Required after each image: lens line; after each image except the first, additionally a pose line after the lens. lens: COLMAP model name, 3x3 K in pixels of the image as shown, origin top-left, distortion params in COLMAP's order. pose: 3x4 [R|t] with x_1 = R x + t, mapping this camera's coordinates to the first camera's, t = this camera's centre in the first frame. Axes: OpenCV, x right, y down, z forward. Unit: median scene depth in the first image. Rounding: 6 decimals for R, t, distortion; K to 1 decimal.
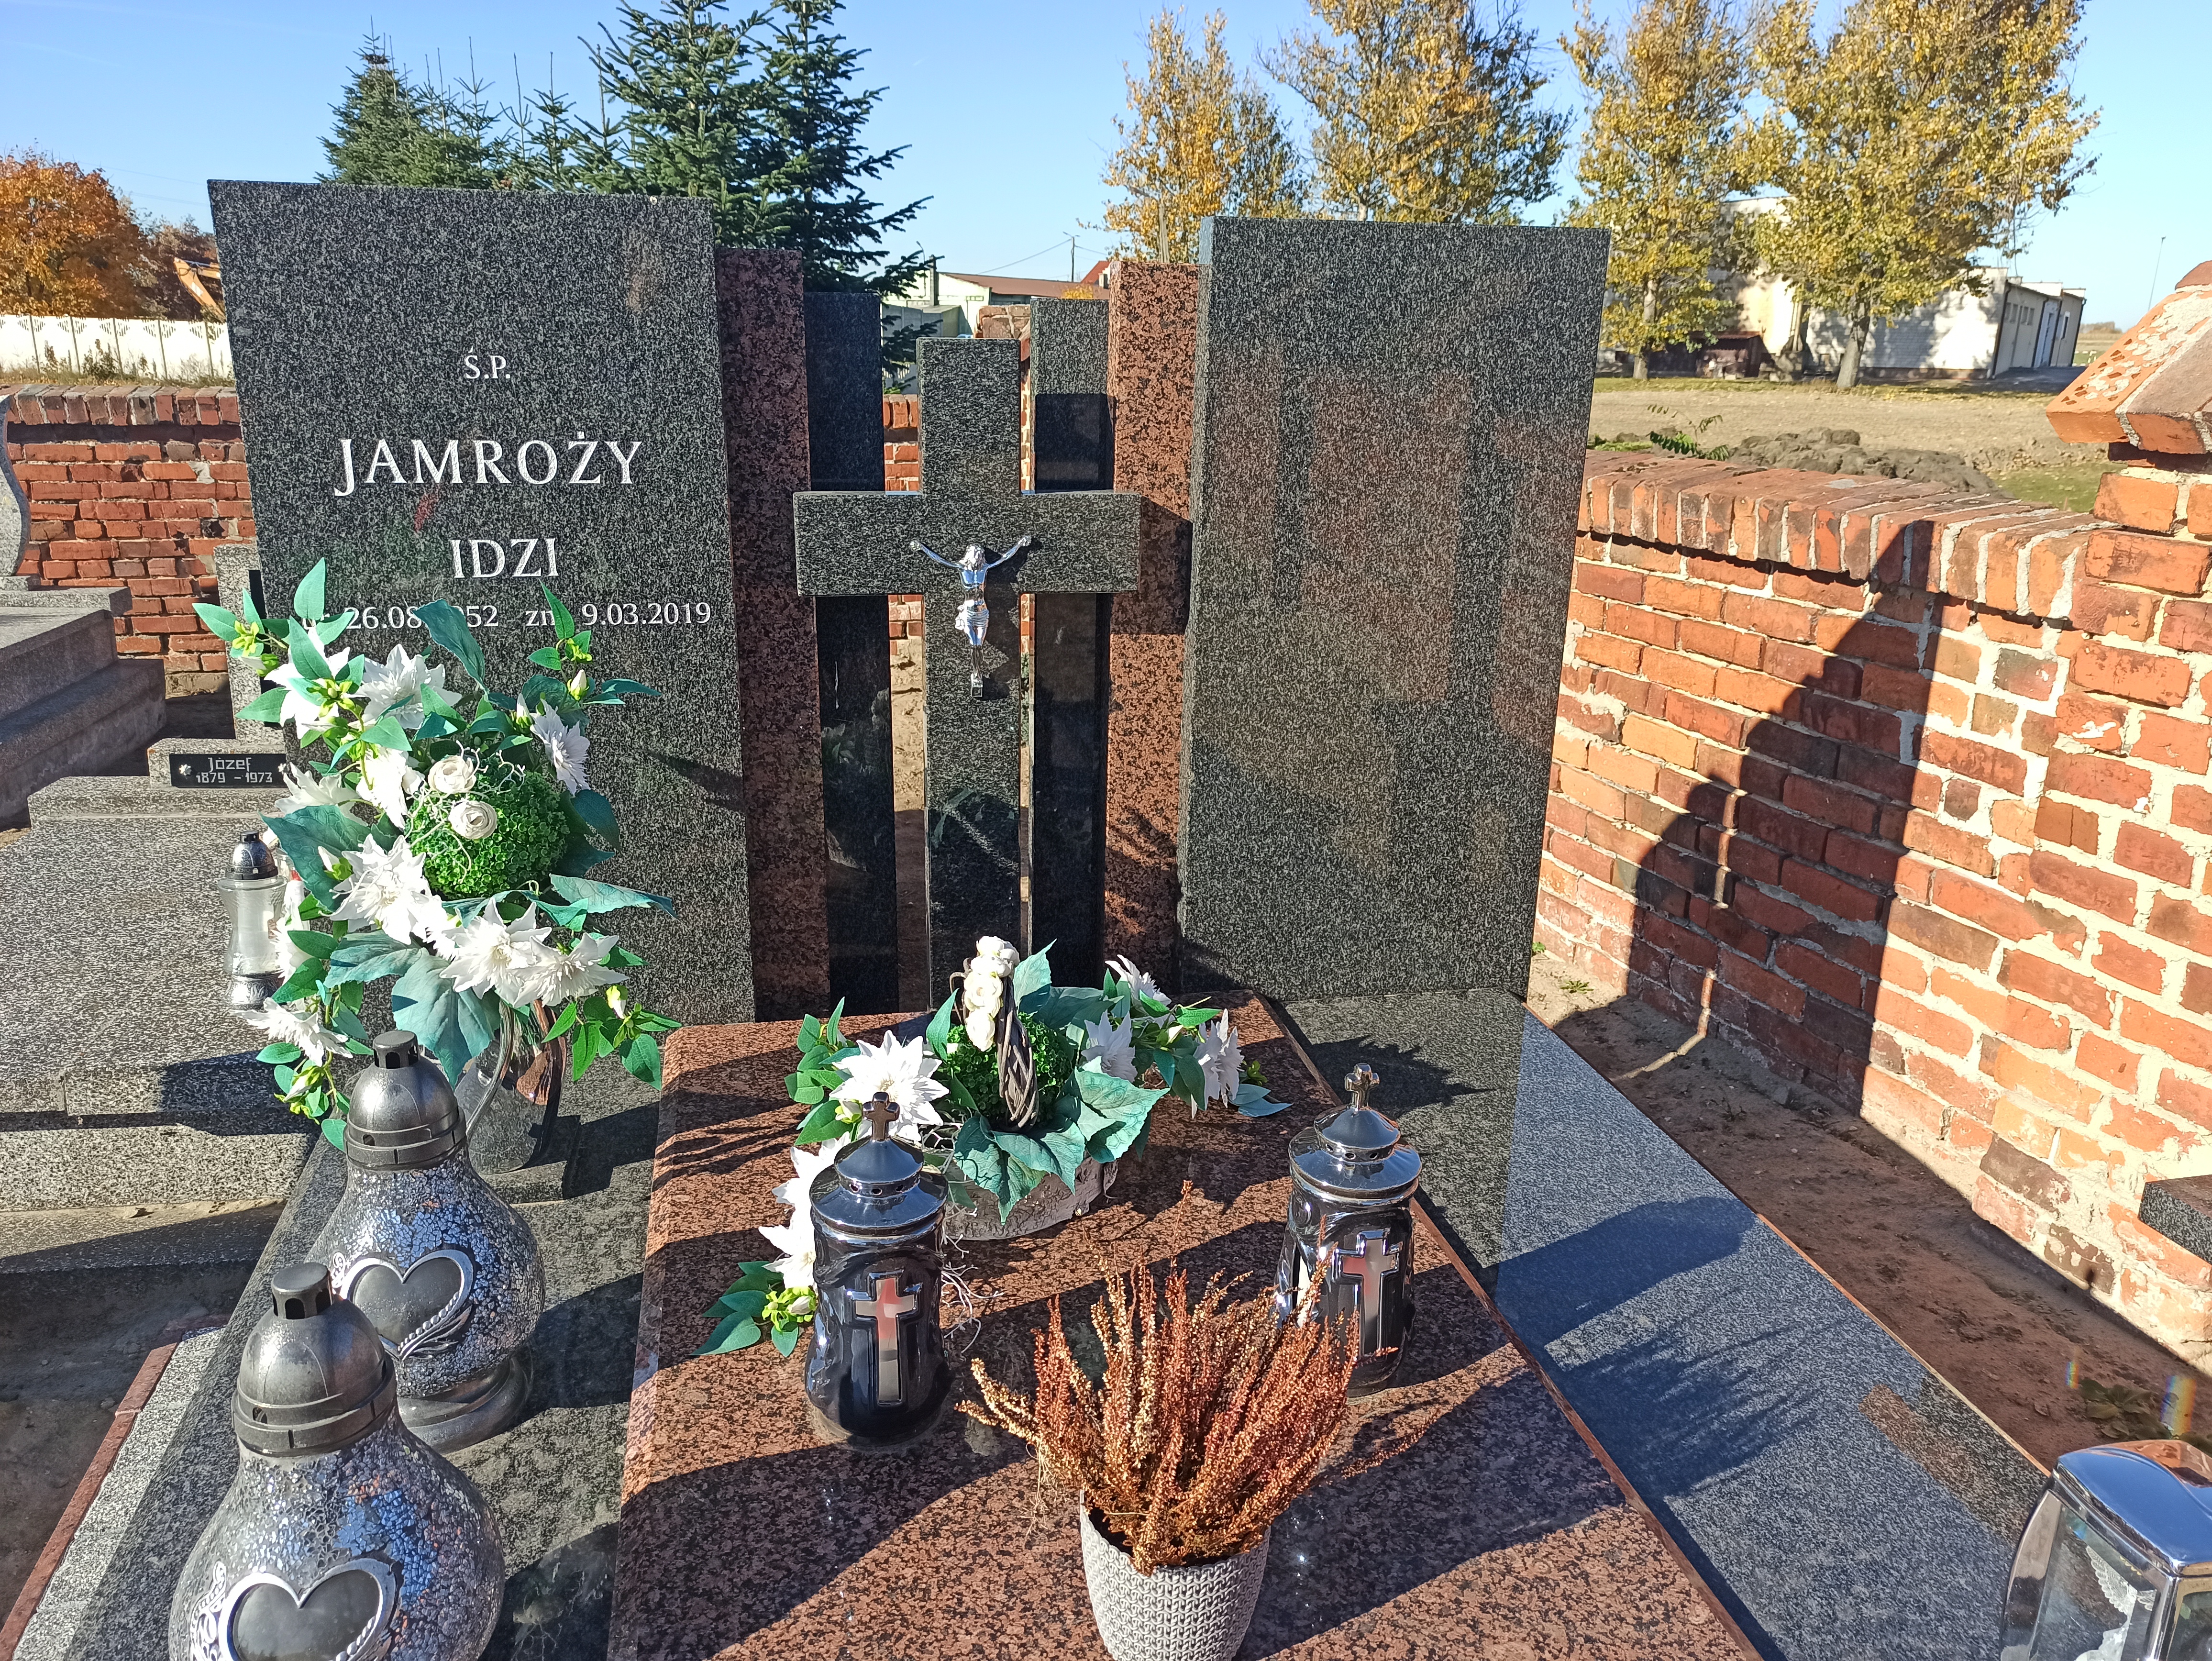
lens RADIAL K [[1669.5, 0, 1094.8], [0, 1669.5, 835.9], [0, 0, 1]] dist [0.053542, -0.039803]
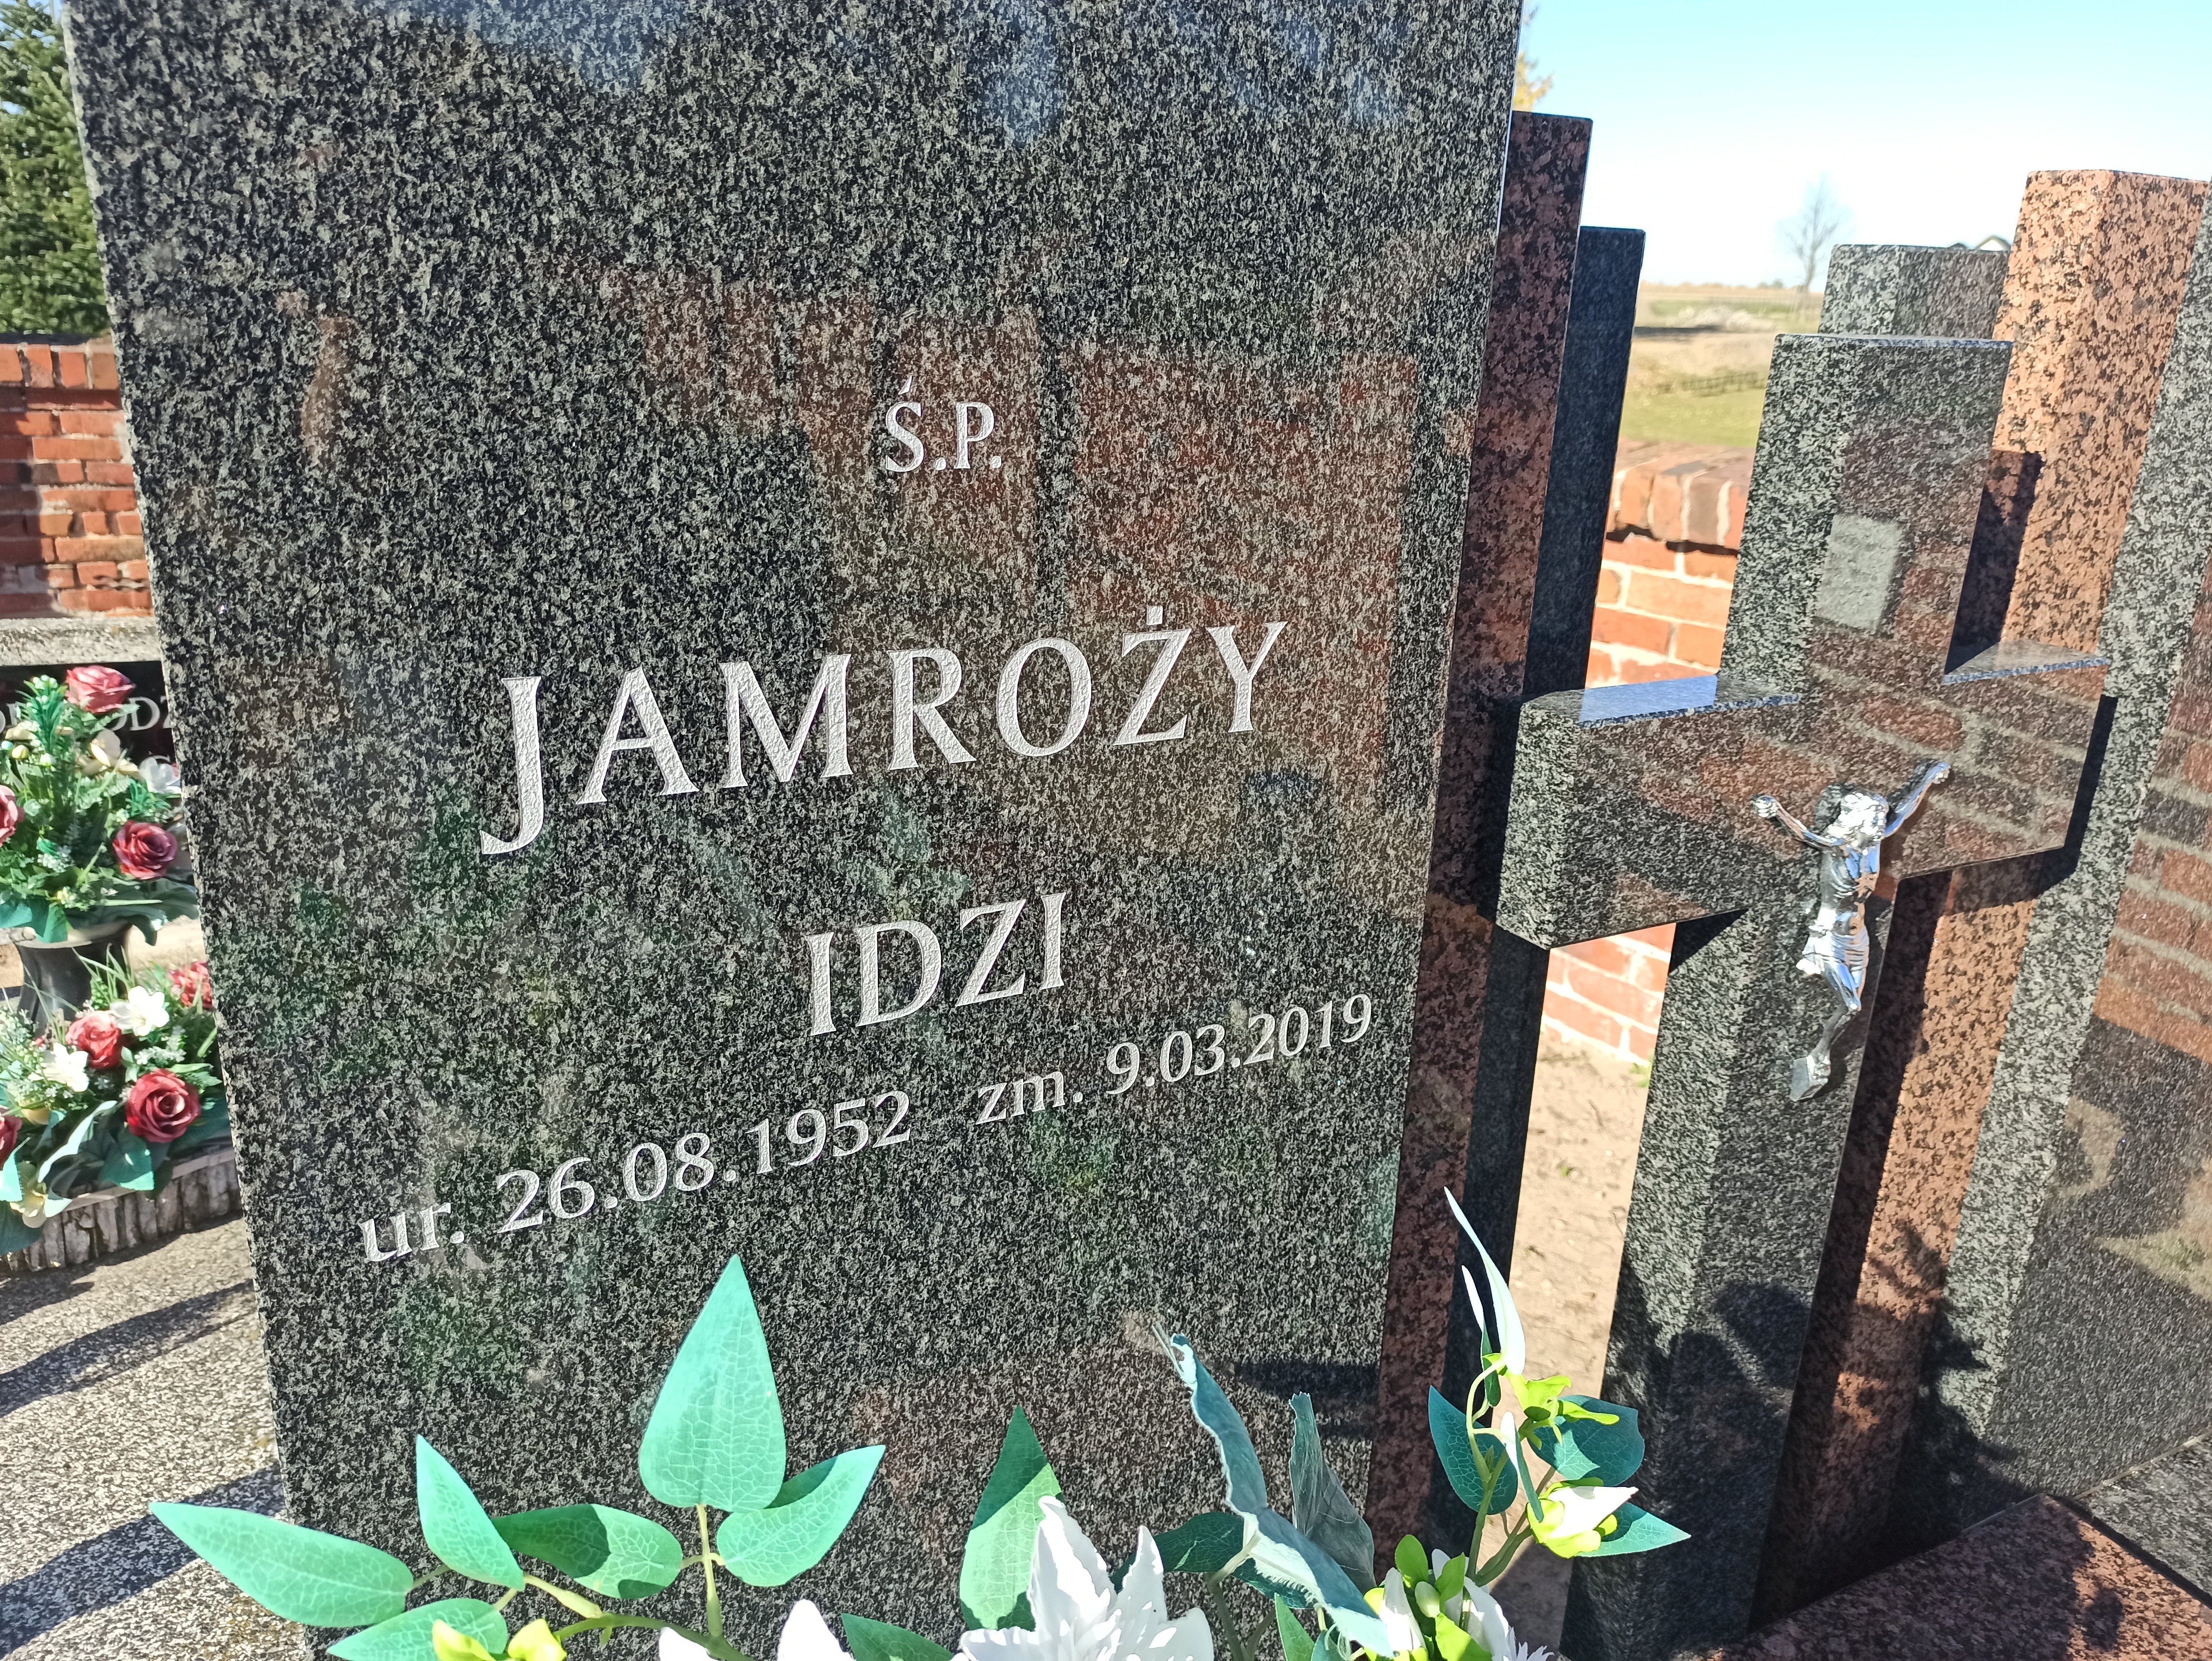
lens RADIAL K [[1669.5, 0, 1116.9], [0, 1669.5, 828.1], [0, 0, 1]] dist [0.053542, -0.039803]
pose [[0.959525, -0.067433, 0.273431, -0.414800], [0.056477, 0.997261, 0.047755, -0.210746], [-0.275903, -0.030380, 0.960705, 0.657963]]
